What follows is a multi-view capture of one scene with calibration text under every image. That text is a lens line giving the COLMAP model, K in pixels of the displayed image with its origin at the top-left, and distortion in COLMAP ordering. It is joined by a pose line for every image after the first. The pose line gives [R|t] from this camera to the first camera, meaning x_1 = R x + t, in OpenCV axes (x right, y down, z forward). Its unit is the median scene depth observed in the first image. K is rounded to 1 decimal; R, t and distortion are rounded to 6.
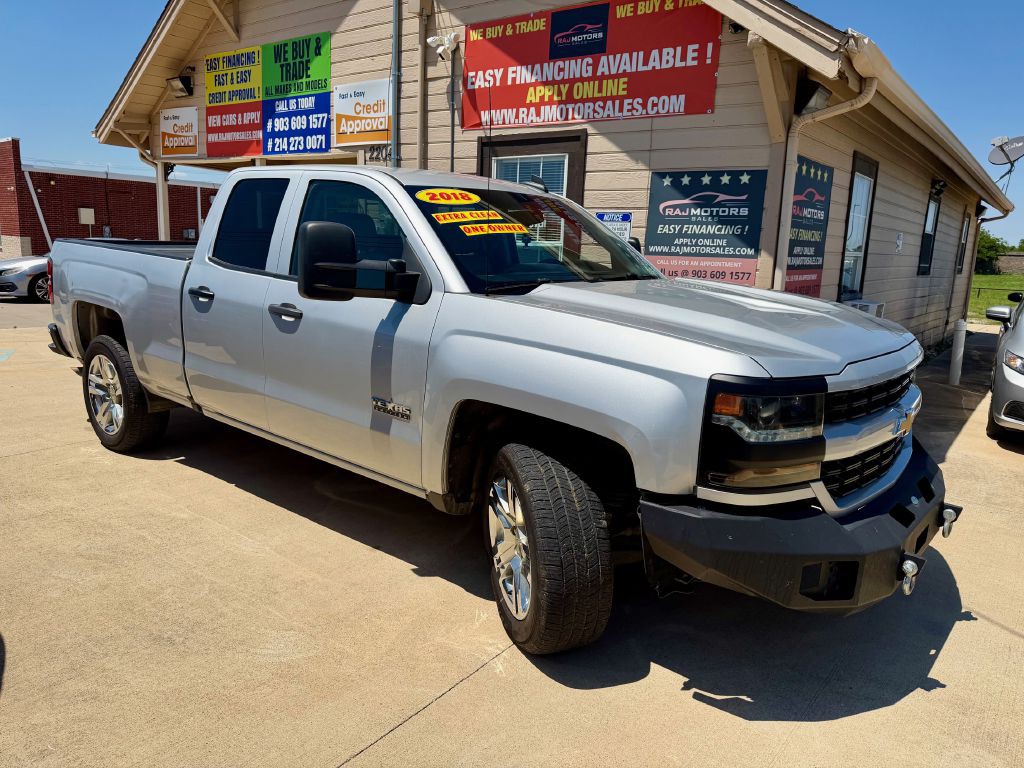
lens RADIAL K [[726.2, 0, 506.7], [0, 726.2, 388.8], [0, 0, 1]] dist [0.021533, -0.021917]
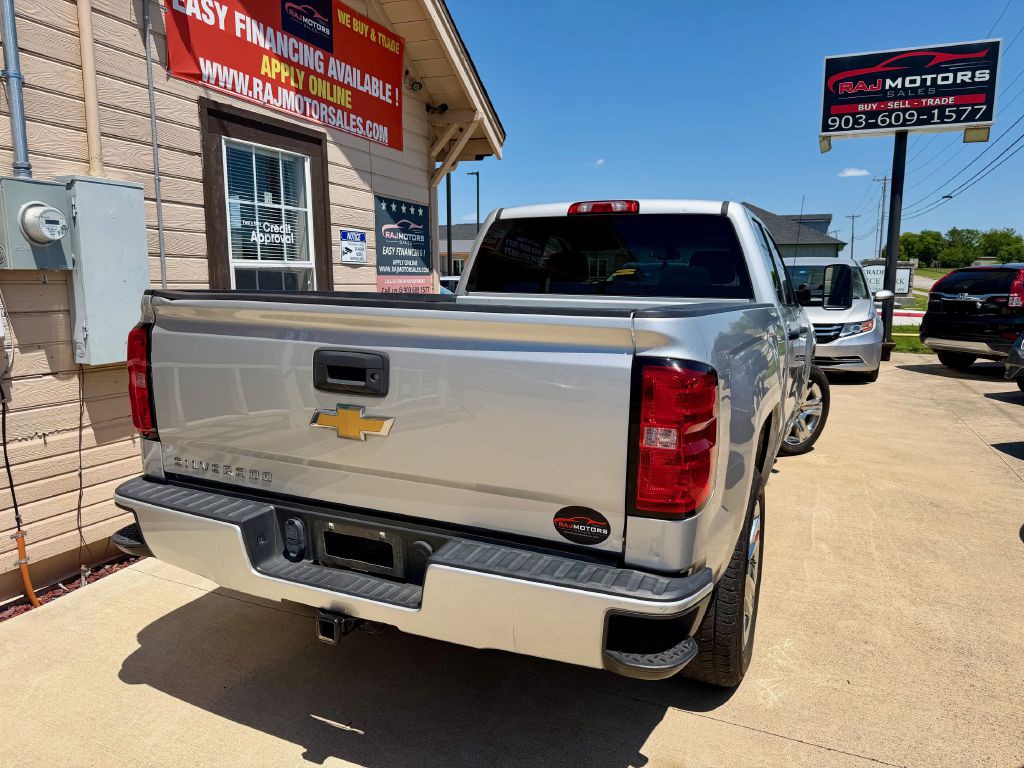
lens RADIAL K [[726.2, 0, 517.6], [0, 726.2, 387.6], [0, 0, 1]] dist [0.021533, -0.021917]
pose [[-0.271949, -0.189344, 0.943500, -0.853126], [0.171543, 0.955209, 0.241139, -0.246266], [-0.946898, 0.227428, -0.227288, 1.082860]]
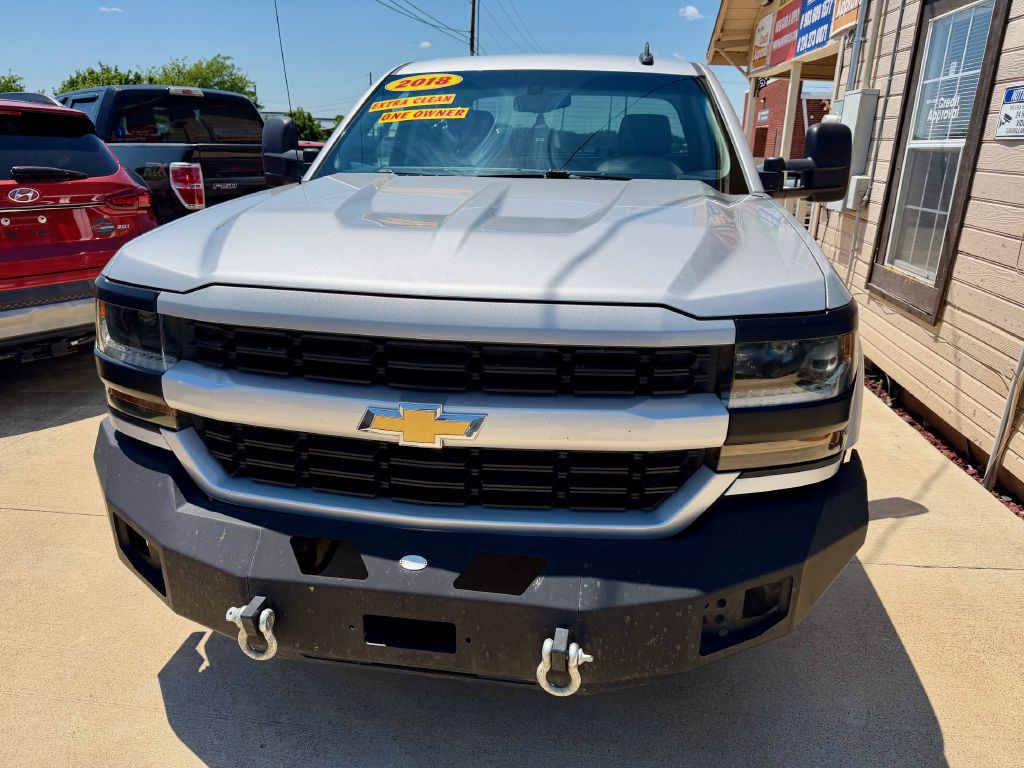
lens RADIAL K [[726.2, 0, 516.0], [0, 726.2, 385.4], [0, 0, 1]] dist [0.021533, -0.021917]
pose [[0.523491, 0.244183, -0.816291, 0.484247], [-0.171832, 0.968625, 0.179555, -0.045363], [0.834524, 0.046269, 0.549025, 0.352083]]
